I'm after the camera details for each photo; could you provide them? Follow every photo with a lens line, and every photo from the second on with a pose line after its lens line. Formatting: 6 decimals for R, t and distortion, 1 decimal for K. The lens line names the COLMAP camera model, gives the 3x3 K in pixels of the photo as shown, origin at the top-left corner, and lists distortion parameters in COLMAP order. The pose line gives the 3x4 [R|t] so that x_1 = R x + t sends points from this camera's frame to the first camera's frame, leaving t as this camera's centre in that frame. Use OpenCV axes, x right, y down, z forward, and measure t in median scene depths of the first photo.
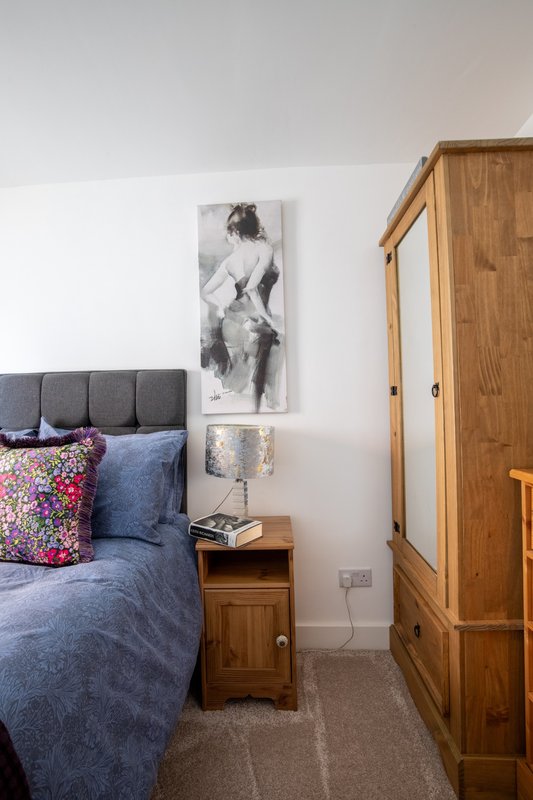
lens RADIAL K [[369.2, 0, 264.4], [0, 369.2, 397.8], [0, 0, 1]] dist [-0.032519, 0.005180]
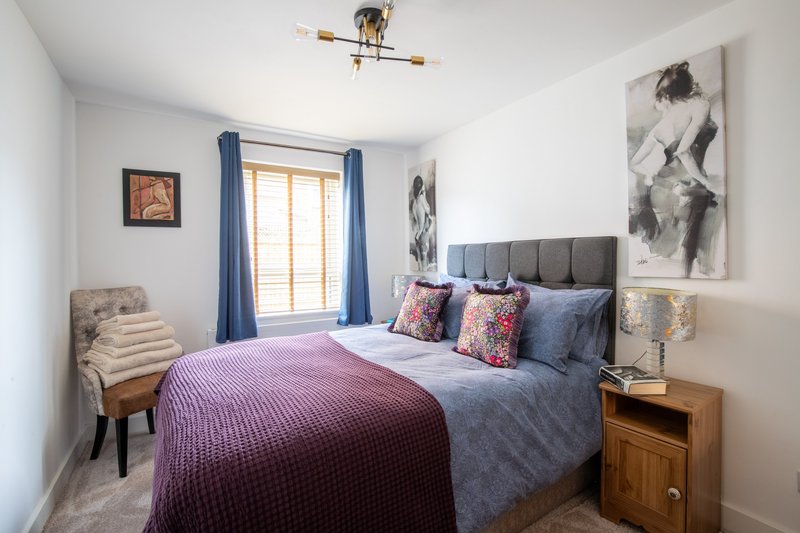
lens RADIAL K [[369.2, 0, 397.7], [0, 369.2, 264.1], [0, 0, 1]] dist [-0.032519, 0.005180]
pose [[0.563394, 0.027346, -0.825736, 0.341786], [0.024731, 0.998446, 0.049939, -0.063704], [0.825818, -0.048556, 0.561842, -0.184090]]
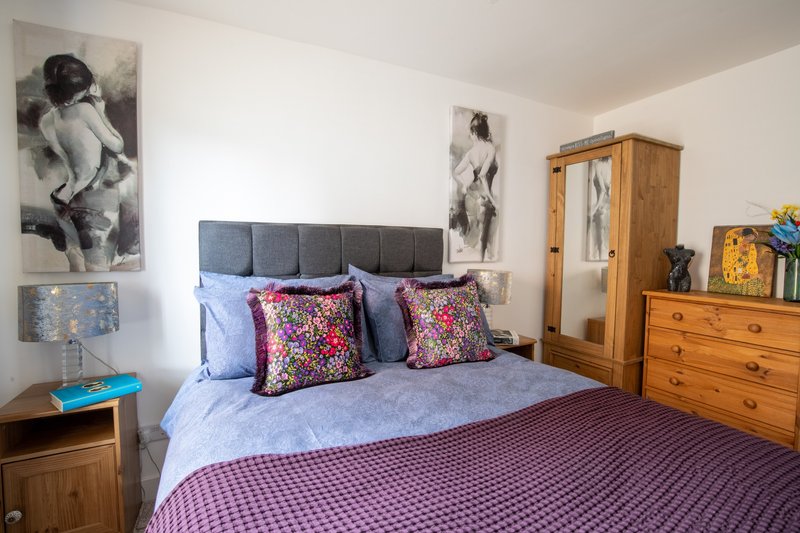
lens RADIAL K [[369.2, 0, 399.2], [0, 369.2, 267.0], [0, 0, 1]] dist [-0.032519, 0.005180]
pose [[0.867512, 0.000063, 0.497416, -1.035063], [-0.040331, 0.996716, 0.070213, -0.028256], [-0.495778, -0.080972, 0.864666, -0.107915]]
